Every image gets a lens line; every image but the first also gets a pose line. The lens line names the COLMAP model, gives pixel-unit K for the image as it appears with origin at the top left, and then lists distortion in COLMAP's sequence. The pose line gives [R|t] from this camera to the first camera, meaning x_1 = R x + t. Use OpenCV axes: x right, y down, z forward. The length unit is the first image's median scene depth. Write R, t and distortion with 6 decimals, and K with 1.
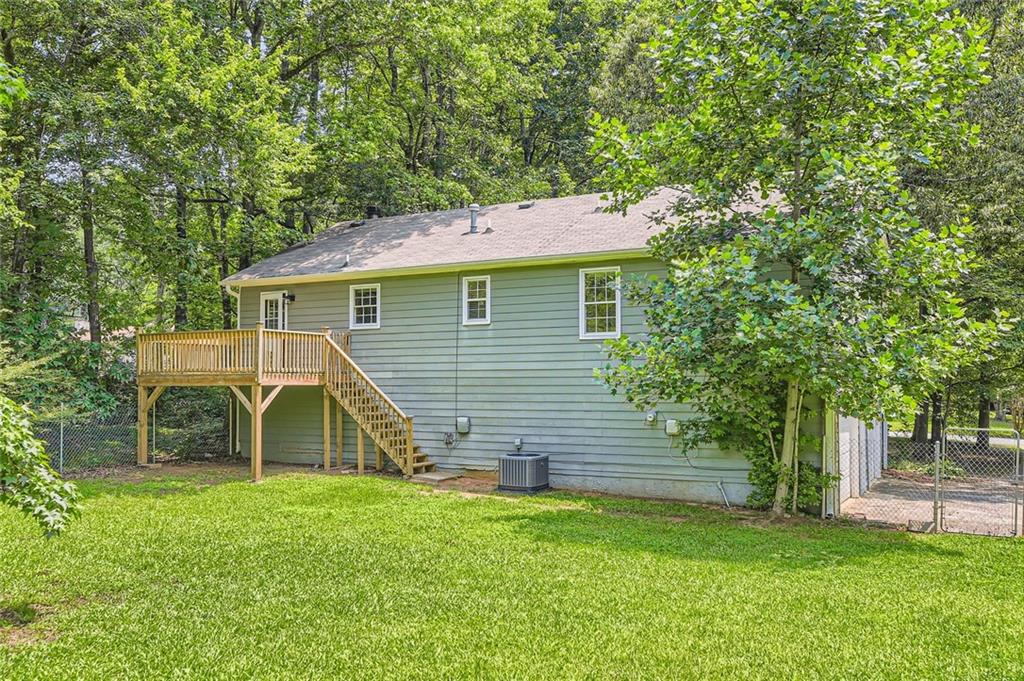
lens RADIAL K [[866.4, 0, 512.5], [0, 866.4, 363.9], [0, 0, 1]] dist [0.010483, 0.012485]
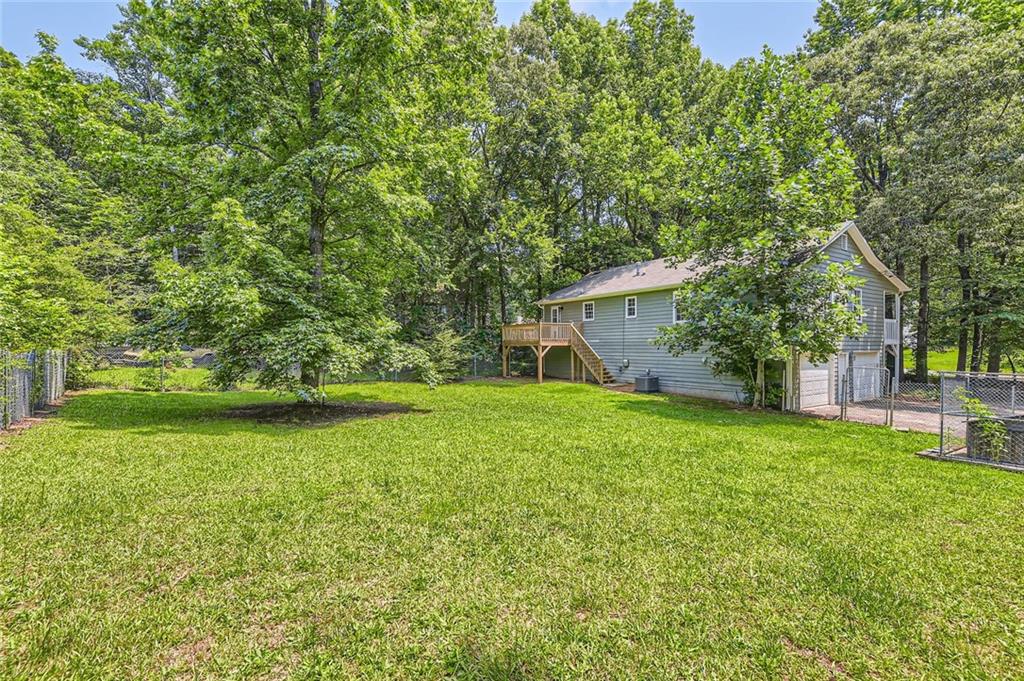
lens RADIAL K [[452.1, 0, 517.5], [0, 452.1, 347.2], [0, 0, 1]] dist [0.002795, 0.000809]
pose [[0.884775, -0.001195, -0.466016, 0.246610], [0.015830, 0.999497, 0.027491, -0.007494], [0.465749, -0.031700, 0.884349, -0.175414]]
